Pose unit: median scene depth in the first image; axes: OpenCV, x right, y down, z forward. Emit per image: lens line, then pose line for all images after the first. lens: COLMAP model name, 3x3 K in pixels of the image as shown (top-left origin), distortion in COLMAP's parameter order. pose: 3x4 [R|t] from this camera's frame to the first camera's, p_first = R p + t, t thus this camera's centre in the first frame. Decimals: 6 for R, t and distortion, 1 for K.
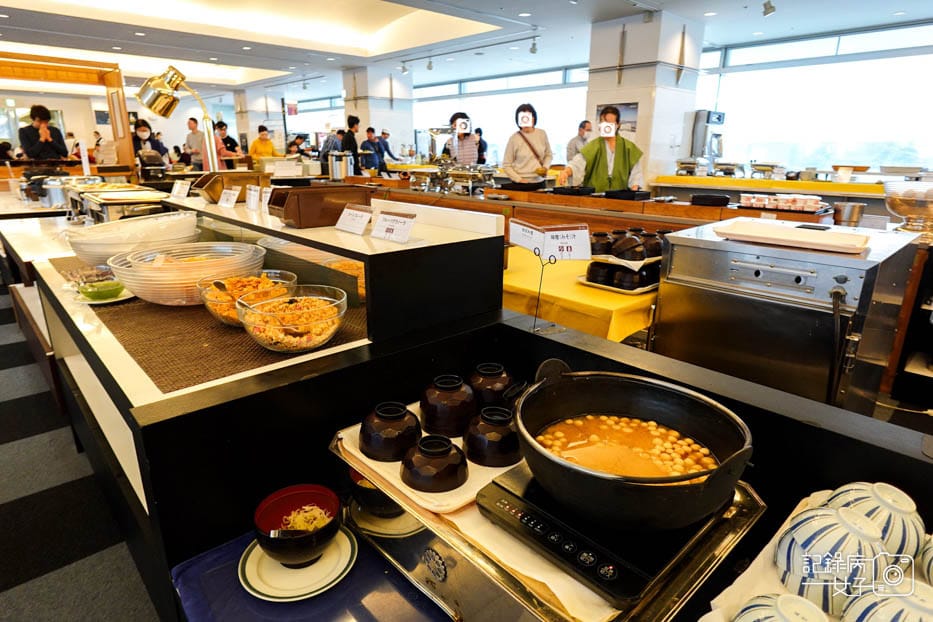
lens RADIAL K [[528.2, 0, 466.5], [0, 528.2, 311.0], [0, 0, 1]] dist [0.005017, 0.002632]
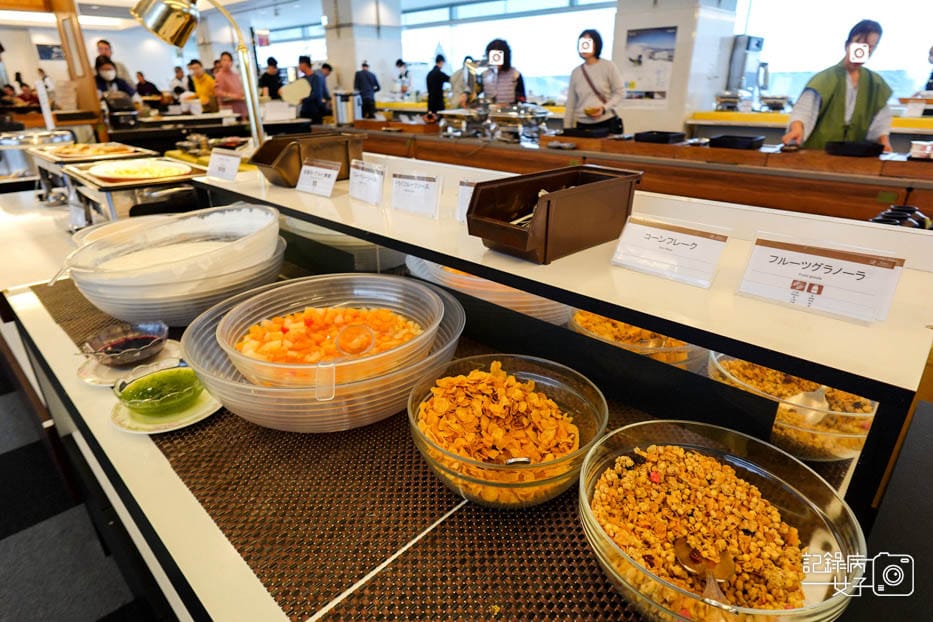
lens RADIAL K [[528.2, 0, 466.5], [0, 528.2, 311.0], [0, 0, 1]] dist [0.004914, -0.003078]
pose [[0.998587, -0.032438, 0.042089, -0.098436], [0.027563, 0.993366, 0.111642, -0.040596], [-0.045431, -0.110324, 0.992857, 0.115268]]
